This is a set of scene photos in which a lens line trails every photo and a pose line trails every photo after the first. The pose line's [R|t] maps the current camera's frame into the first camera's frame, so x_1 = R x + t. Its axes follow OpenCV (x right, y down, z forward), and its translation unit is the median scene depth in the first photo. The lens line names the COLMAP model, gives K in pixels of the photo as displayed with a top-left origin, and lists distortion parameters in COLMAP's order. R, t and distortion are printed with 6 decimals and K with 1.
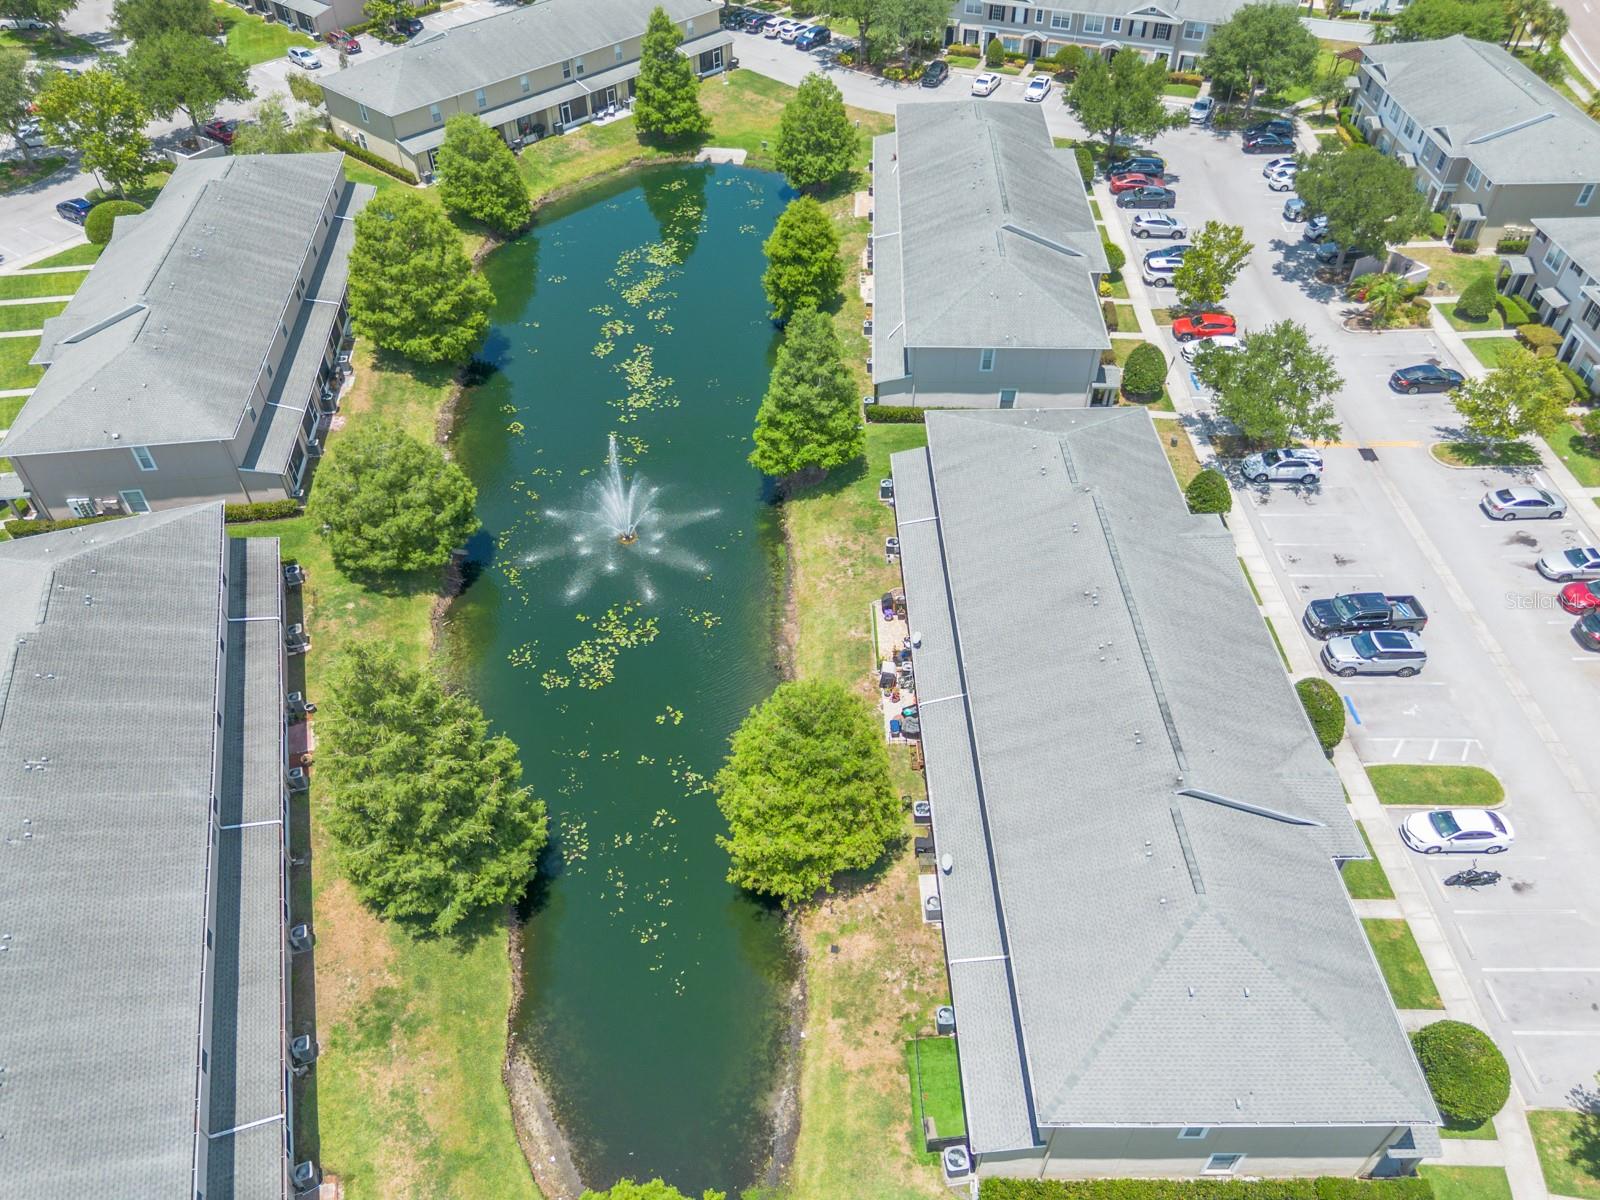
lens RADIAL K [[1118.5, 0, 802.0], [0, 1118.5, 585.4], [0, 0, 1]] dist [0.053862, -0.037643]
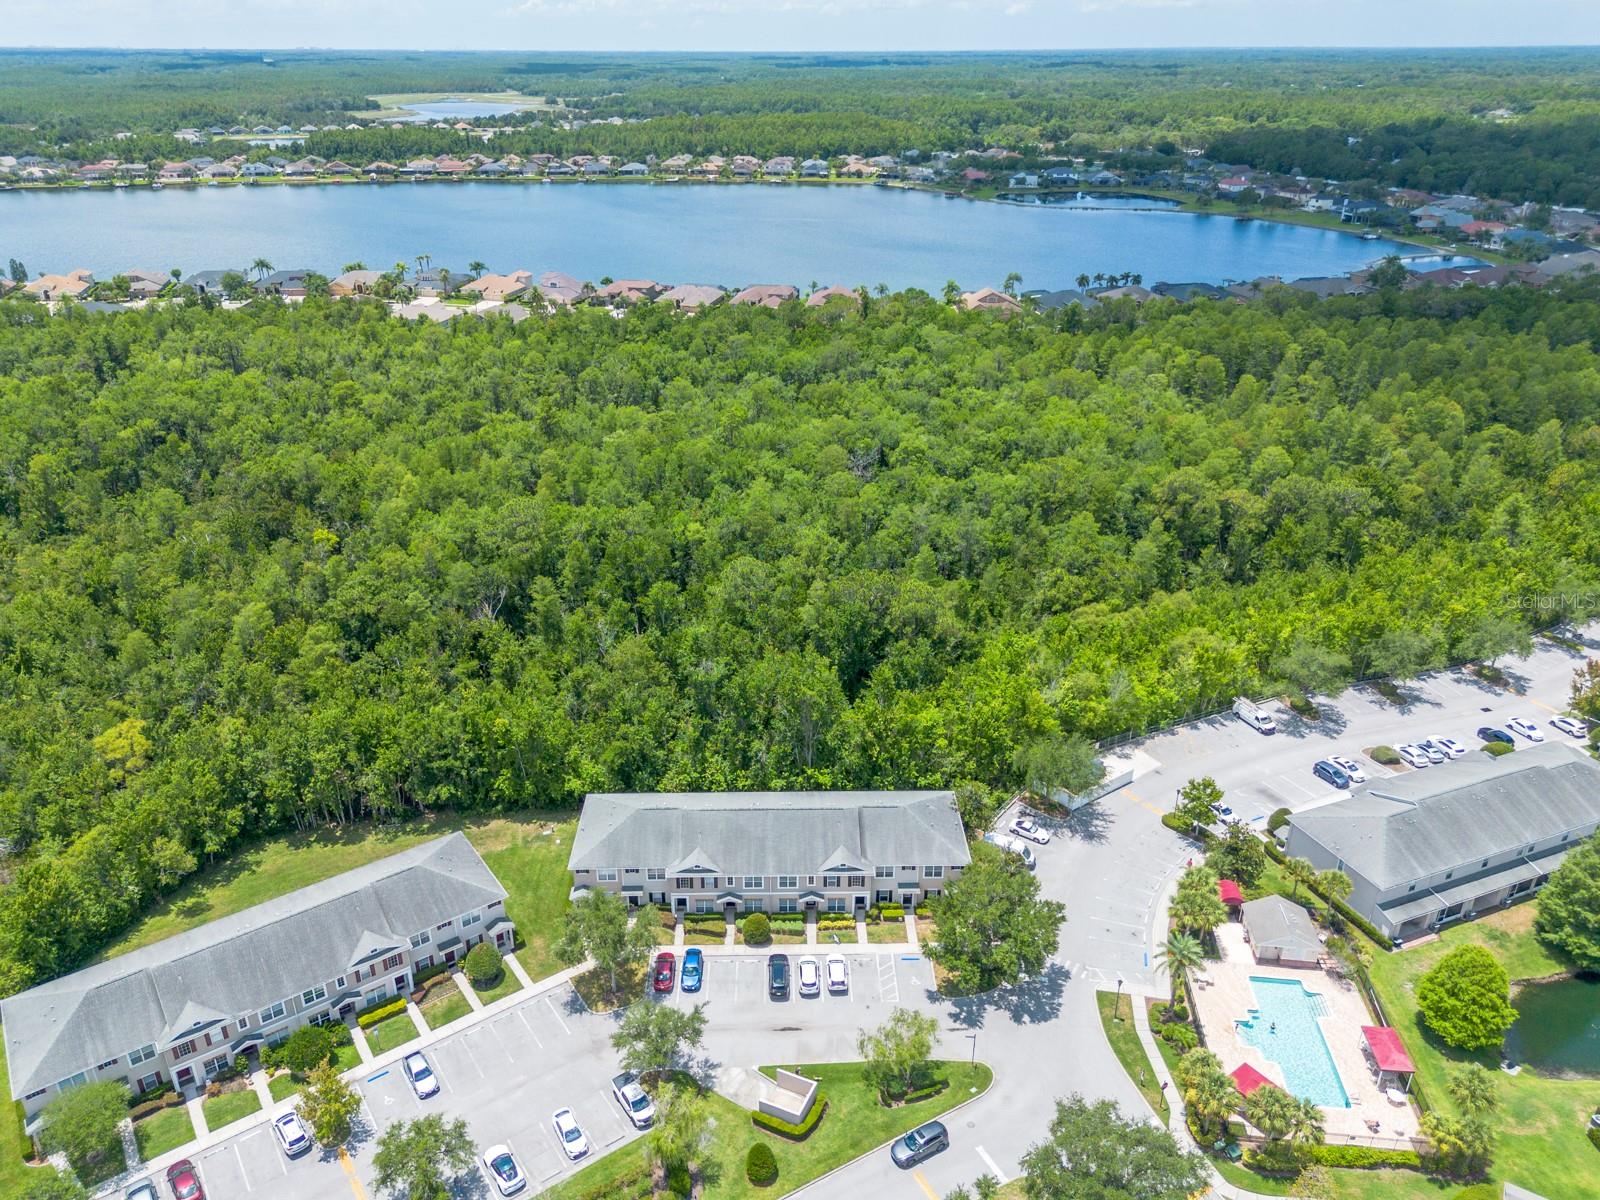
lens RADIAL K [[1142.9, 0, 795.6], [0, 1142.9, 593.4], [0, 0, 1]] dist [0.058798, -0.045849]
pose [[0.057658, 0.429548, -0.901201, 0.846679], [-0.681976, 0.676203, 0.278673, 0.119801], [0.729098, 0.598530, 0.331930, -0.792020]]
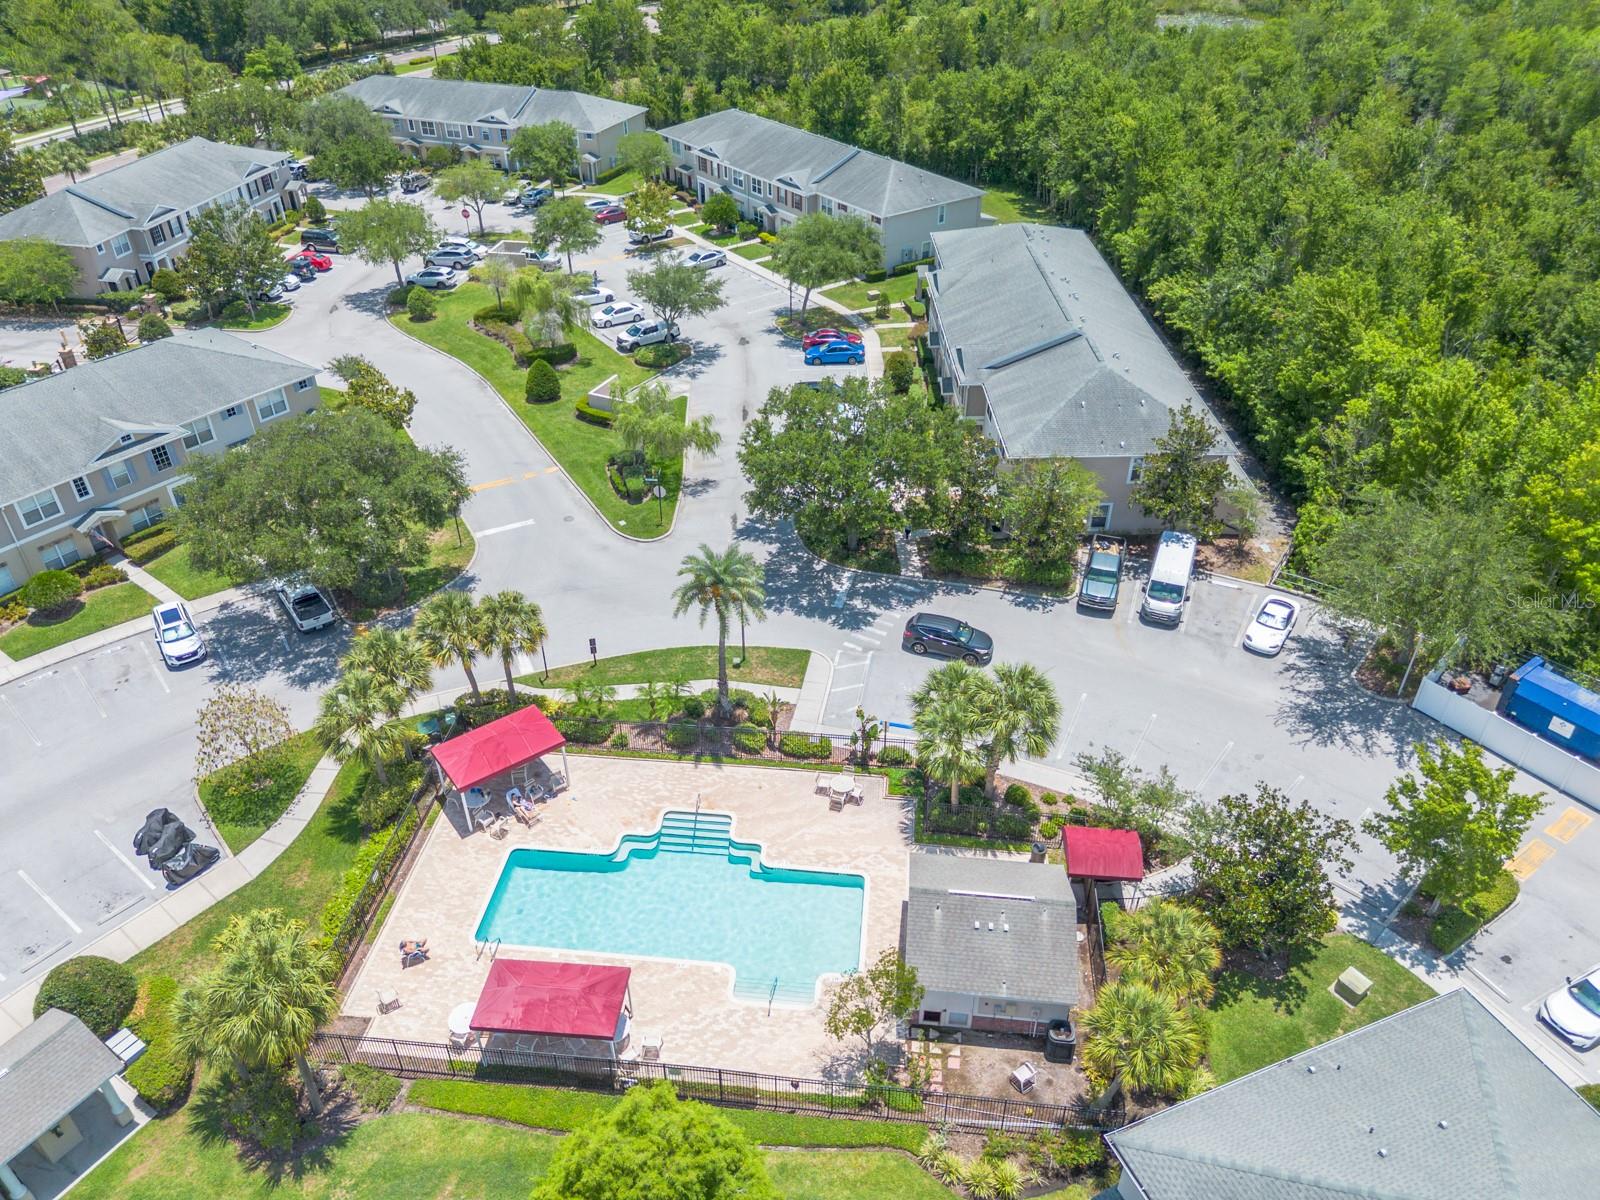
lens RADIAL K [[1142.9, 0, 795.6], [0, 1142.9, 593.4], [0, 0, 1]] dist [0.058798, -0.045849]
pose [[-0.998563, 0.040949, -0.034577, -0.104421], [-0.024755, 0.219809, 0.975229, -0.146902], [0.047535, 0.974683, -0.218480, 0.299929]]
